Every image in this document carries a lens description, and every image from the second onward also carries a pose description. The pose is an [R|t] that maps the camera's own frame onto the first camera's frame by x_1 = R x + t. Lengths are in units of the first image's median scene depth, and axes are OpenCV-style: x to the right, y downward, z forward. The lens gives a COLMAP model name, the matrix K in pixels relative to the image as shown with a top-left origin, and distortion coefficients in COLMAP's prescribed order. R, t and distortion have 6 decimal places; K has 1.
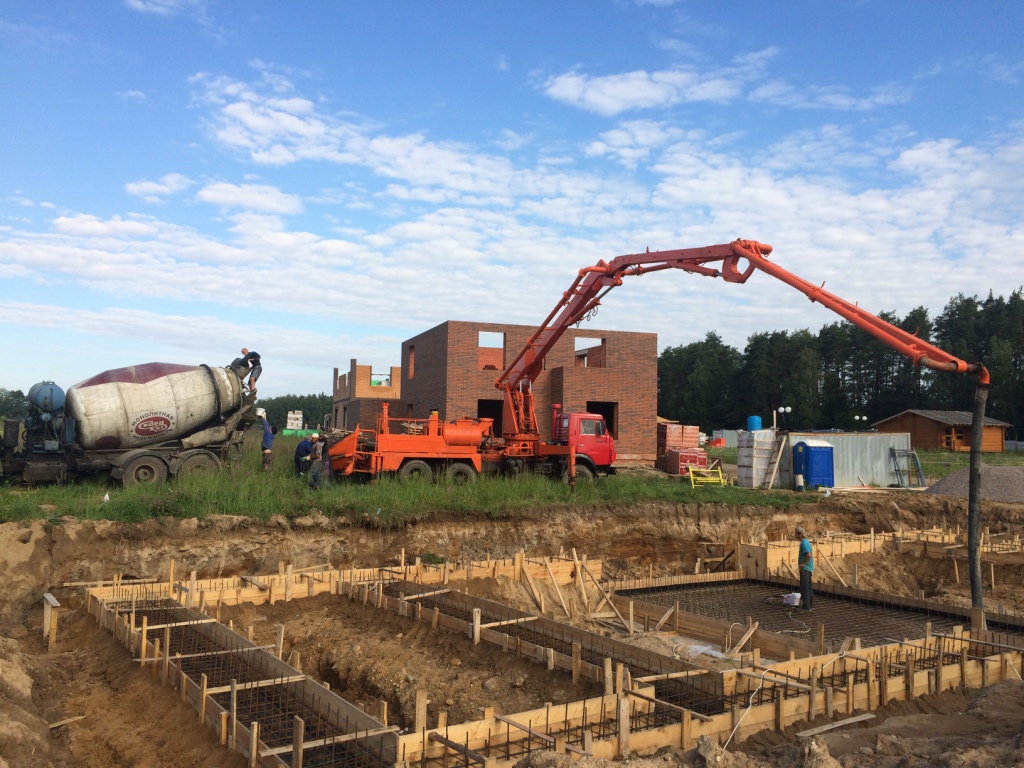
lens RADIAL K [[871.5, 0, 508.5], [0, 871.5, 365.2], [0, 0, 1]] dist [0.083077, -0.111486]
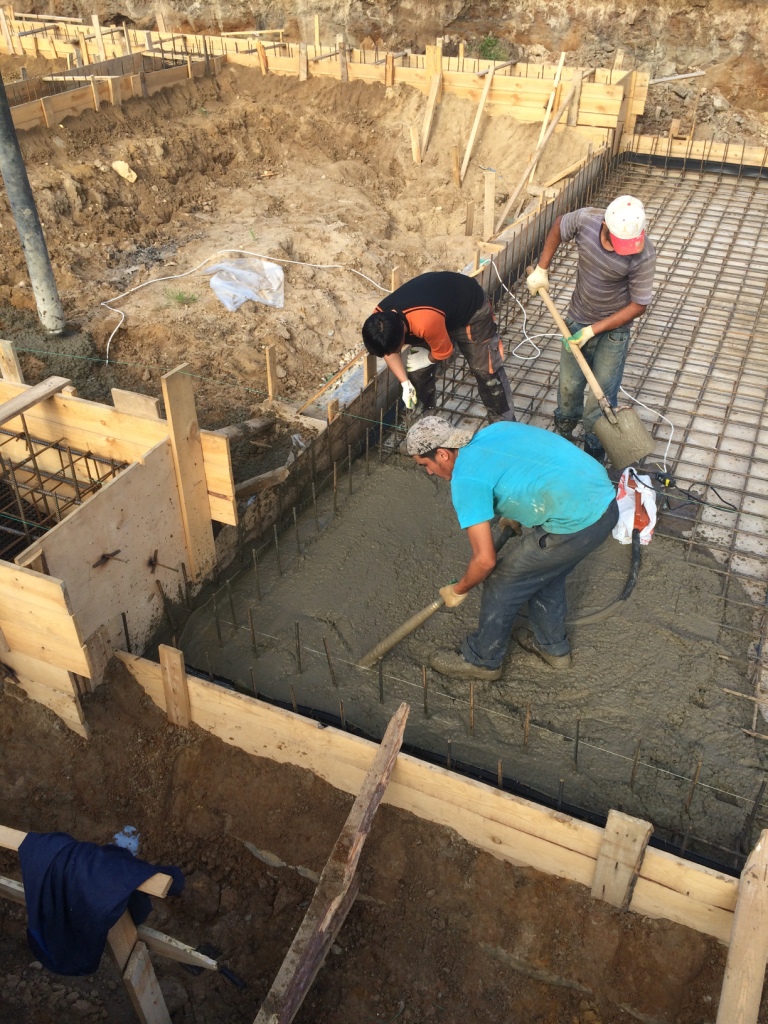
lens RADIAL K [[871.5, 0, 382.9], [0, 871.5, 510.9], [0, 0, 1]] dist [0.083077, -0.111486]
pose [[0.525179, 0.484917, -0.699316, 0.442537], [0.082737, 0.788777, 0.609086, 0.085305], [0.846960, -0.377738, 0.374129, 0.538323]]
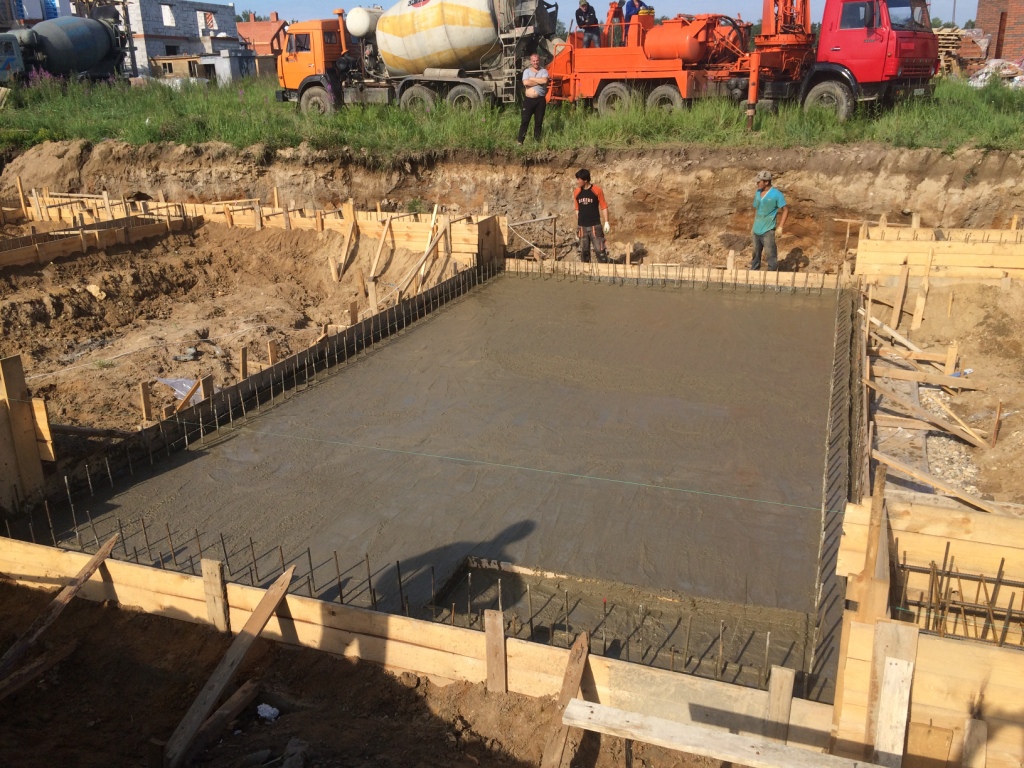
lens RADIAL K [[871.5, 0, 508.5], [0, 871.5, 382.5], [0, 0, 1]] dist [0.083077, -0.111486]
pose [[0.579111, 0.233658, -0.781047, 0.608278], [0.104714, 0.928793, 0.355498, 0.084633], [0.808496, -0.287660, 0.513407, 0.559045]]
